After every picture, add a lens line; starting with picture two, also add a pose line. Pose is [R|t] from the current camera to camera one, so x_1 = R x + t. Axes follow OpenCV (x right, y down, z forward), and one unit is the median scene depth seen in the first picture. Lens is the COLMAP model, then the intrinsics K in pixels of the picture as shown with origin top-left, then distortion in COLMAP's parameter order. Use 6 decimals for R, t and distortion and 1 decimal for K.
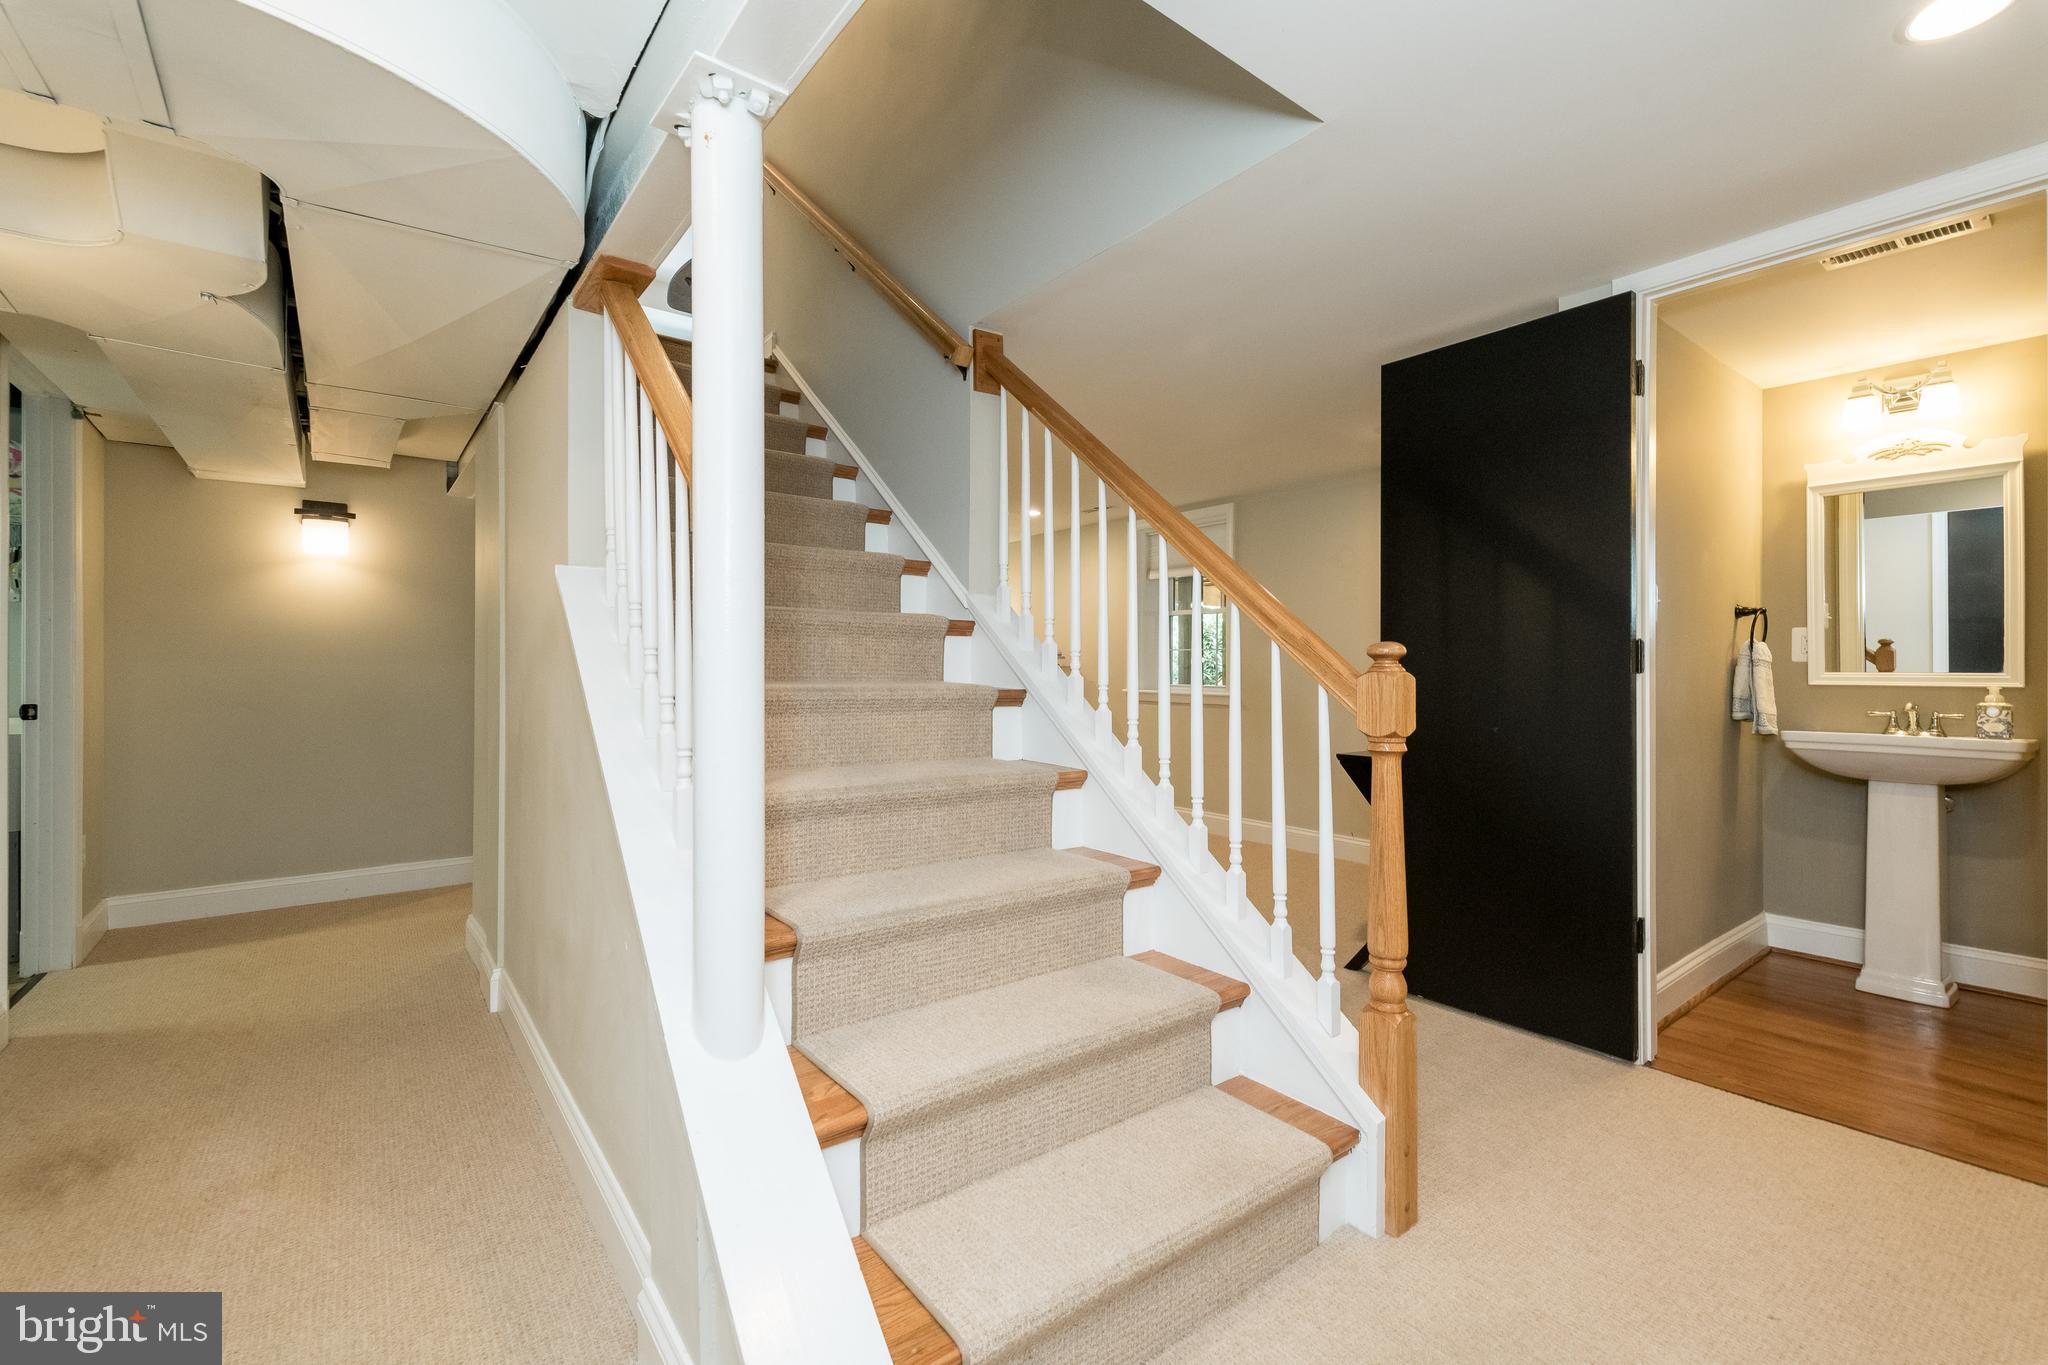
lens RADIAL K [[882.9, 0, 1035.9], [0, 882.9, 667.7], [0, 0, 1]] dist [0.010084, -0.000209]
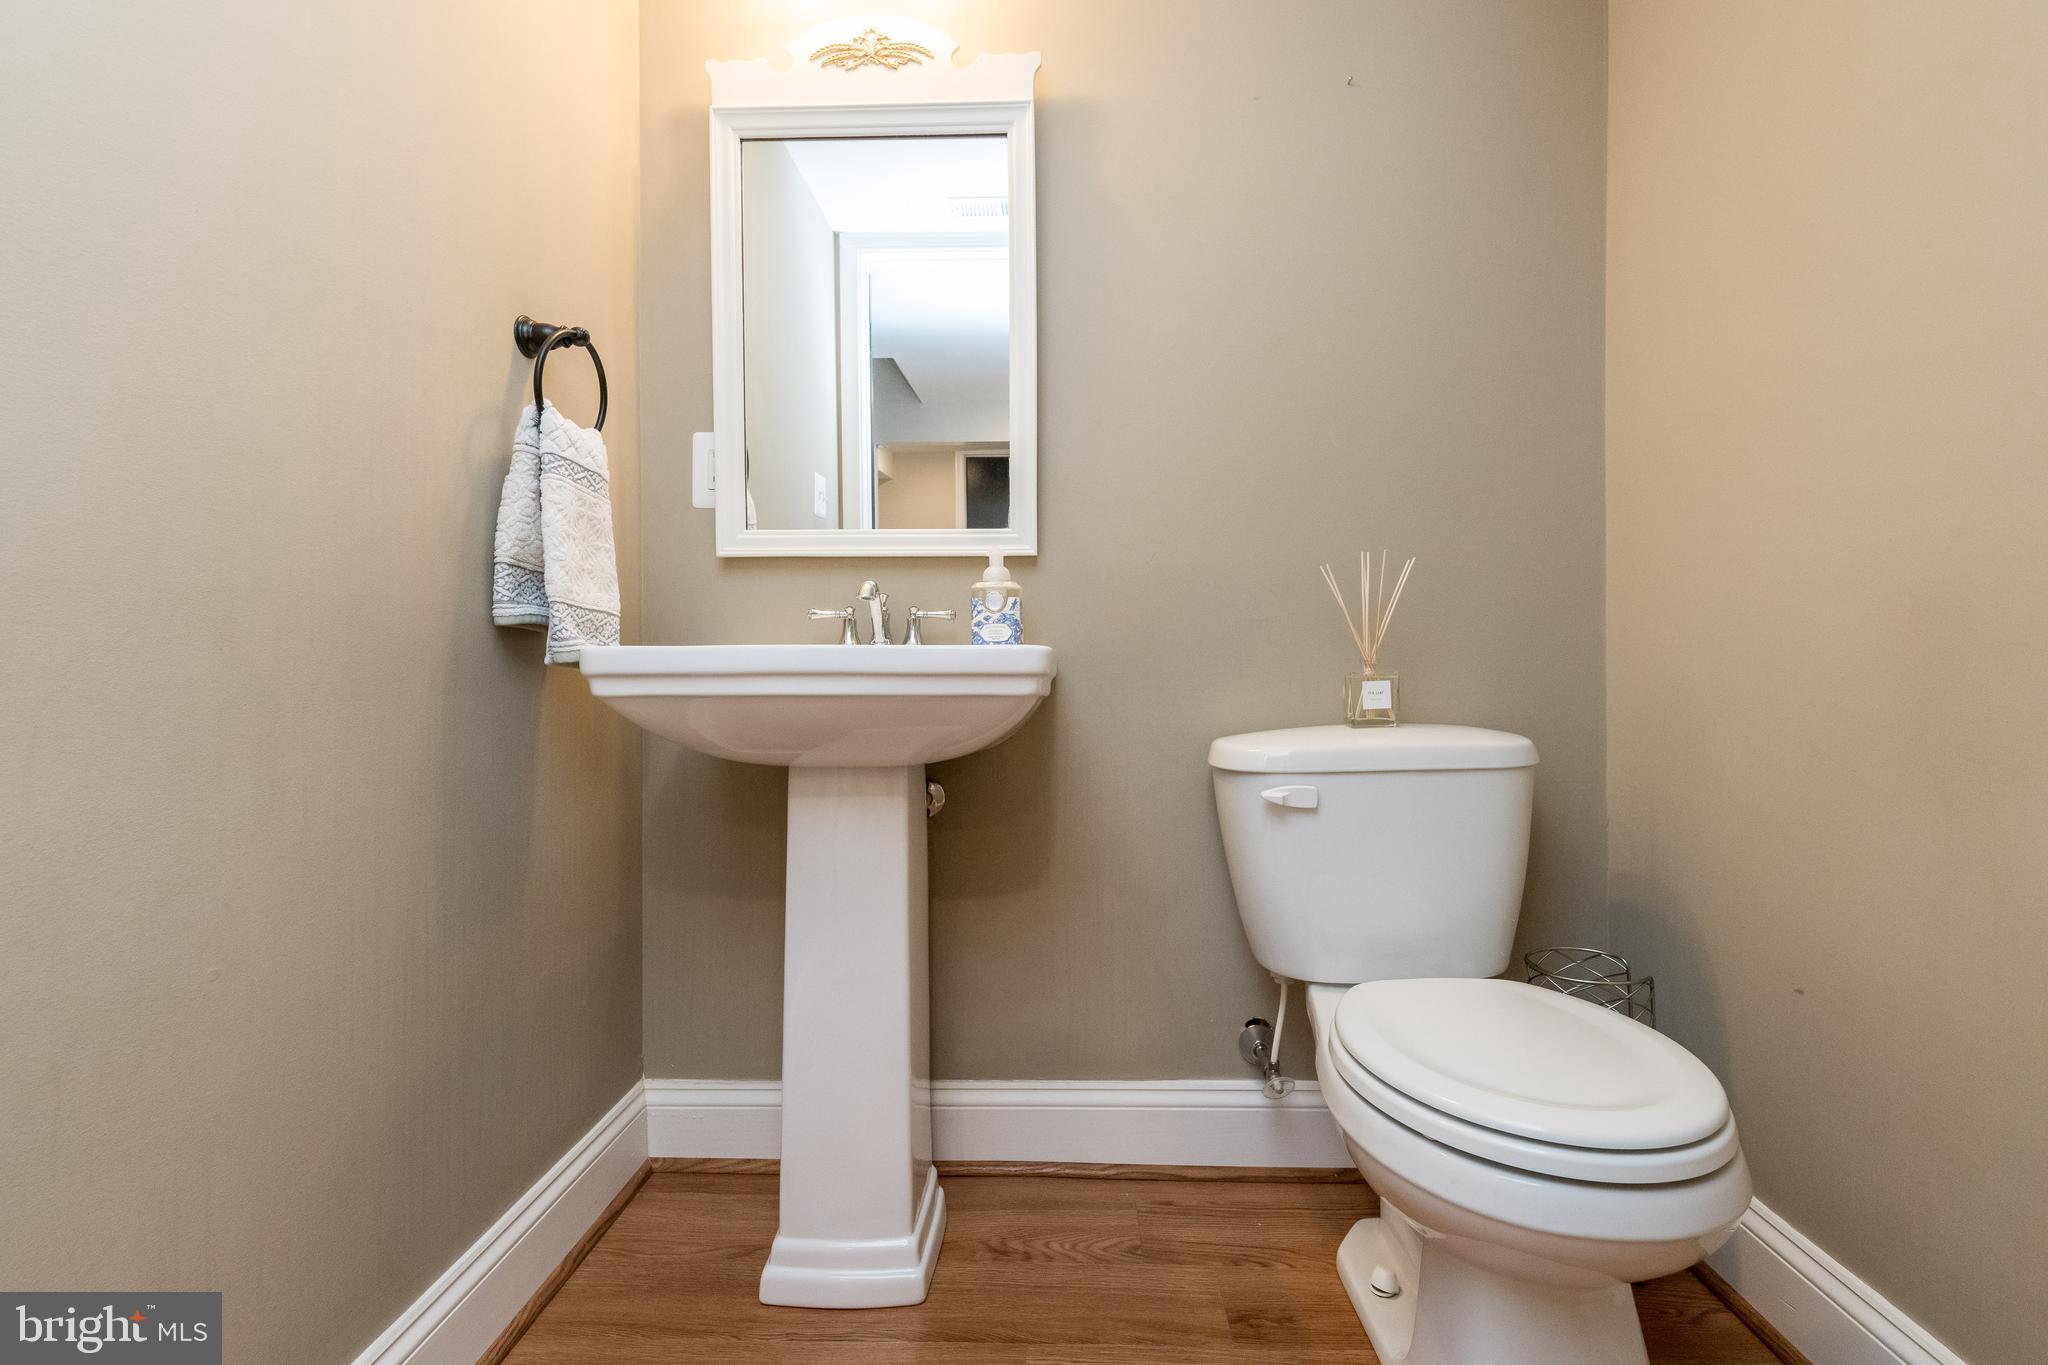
lens RADIAL K [[882.9, 0, 1034.9], [0, 882.9, 672.8], [0, 0, 1]] dist [0.010084, -0.000209]
pose [[0.647793, -0.021052, 0.761525, 0.695661], [0.001763, 0.999657, 0.026136, 0.072538], [-0.761814, -0.015588, 0.647608, 0.649584]]
